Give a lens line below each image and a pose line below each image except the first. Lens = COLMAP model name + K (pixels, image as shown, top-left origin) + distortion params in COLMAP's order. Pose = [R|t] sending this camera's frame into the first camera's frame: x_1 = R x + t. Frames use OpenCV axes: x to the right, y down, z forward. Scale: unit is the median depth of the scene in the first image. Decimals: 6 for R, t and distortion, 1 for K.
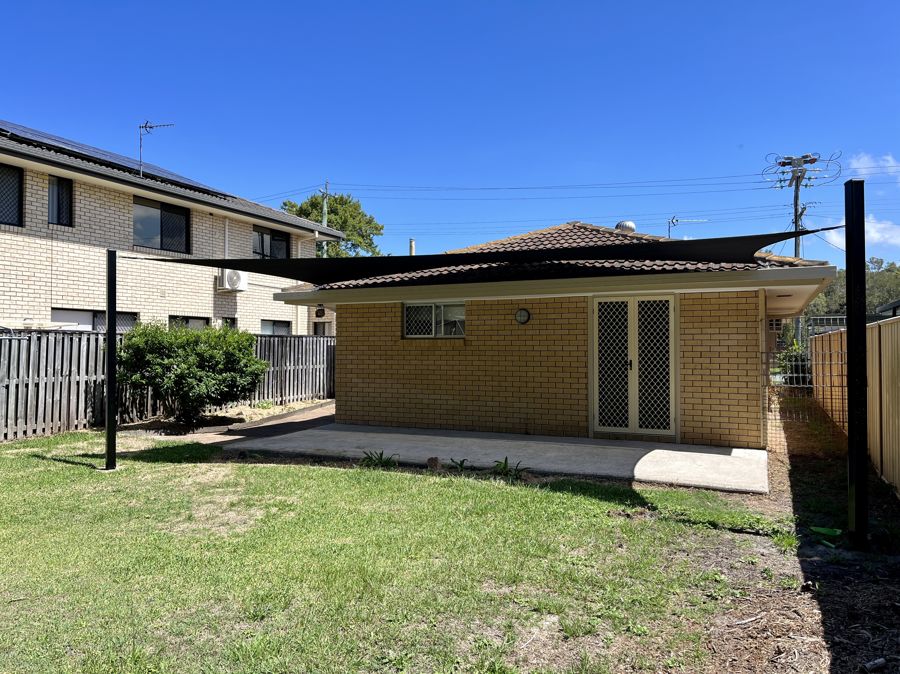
lens RADIAL K [[709.6, 0, 452.0], [0, 709.6, 326.6], [0, 0, 1]] dist [0.065566, 0.000995]
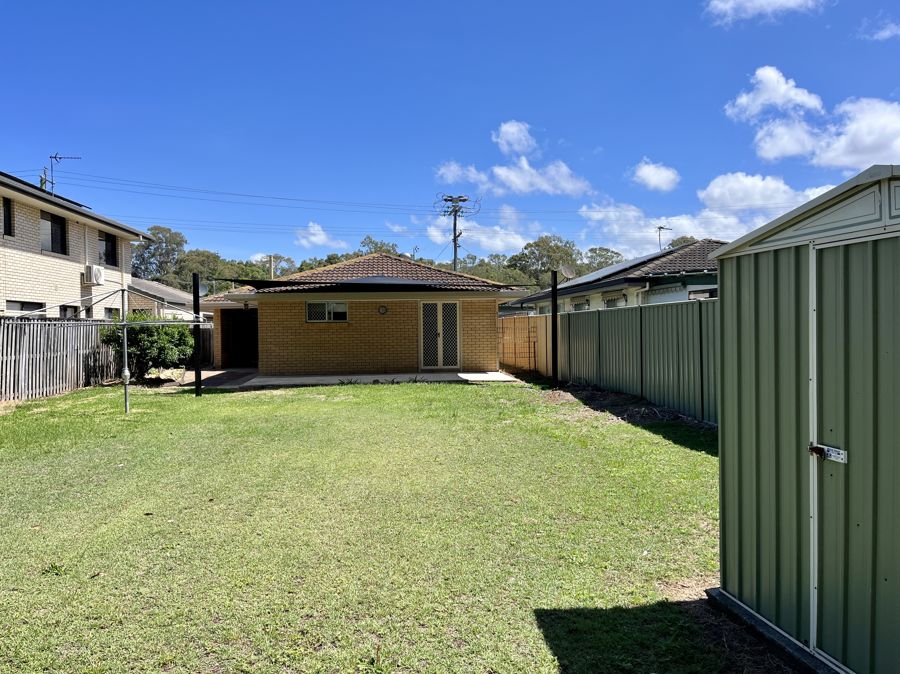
lens RADIAL K [[733.5, 0, 450.0], [0, 733.5, 337.0], [0, 0, 1]] dist [0.063341, -0.004795]
pose [[0.865968, -0.017780, 0.499783, -0.540408], [-0.003657, 0.999116, 0.041881, -0.019335], [-0.500086, -0.038095, 0.865138, -0.575599]]
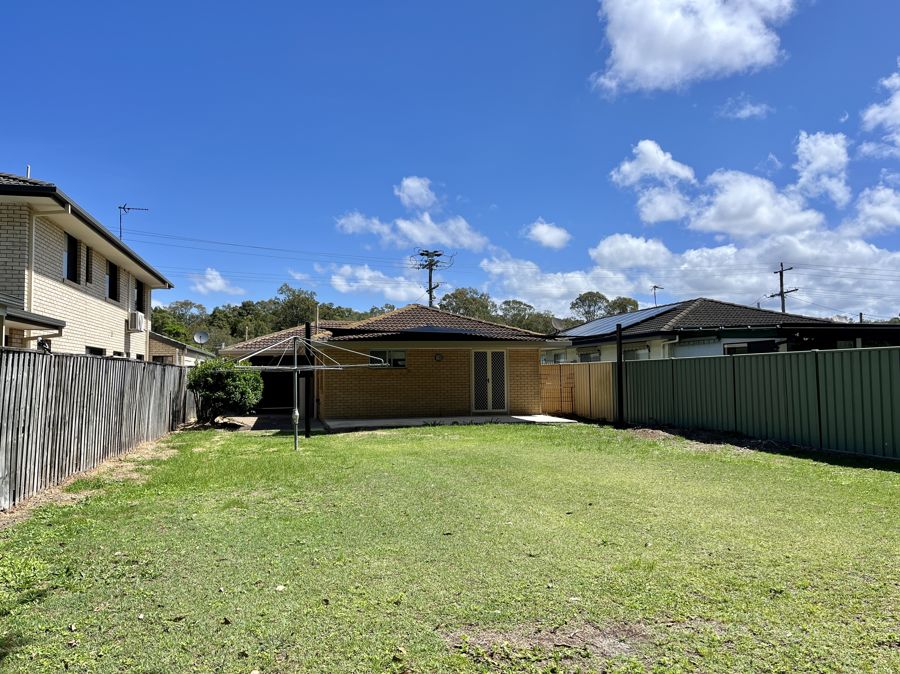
lens RADIAL K [[733.5, 0, 450.0], [0, 733.5, 337.0], [0, 0, 1]] dist [0.063341, -0.004795]
pose [[0.779081, 0.025793, 0.626393, -0.896213], [-0.011737, 0.999578, -0.026562, -0.013892], [-0.626814, 0.013342, 0.779055, -0.487460]]
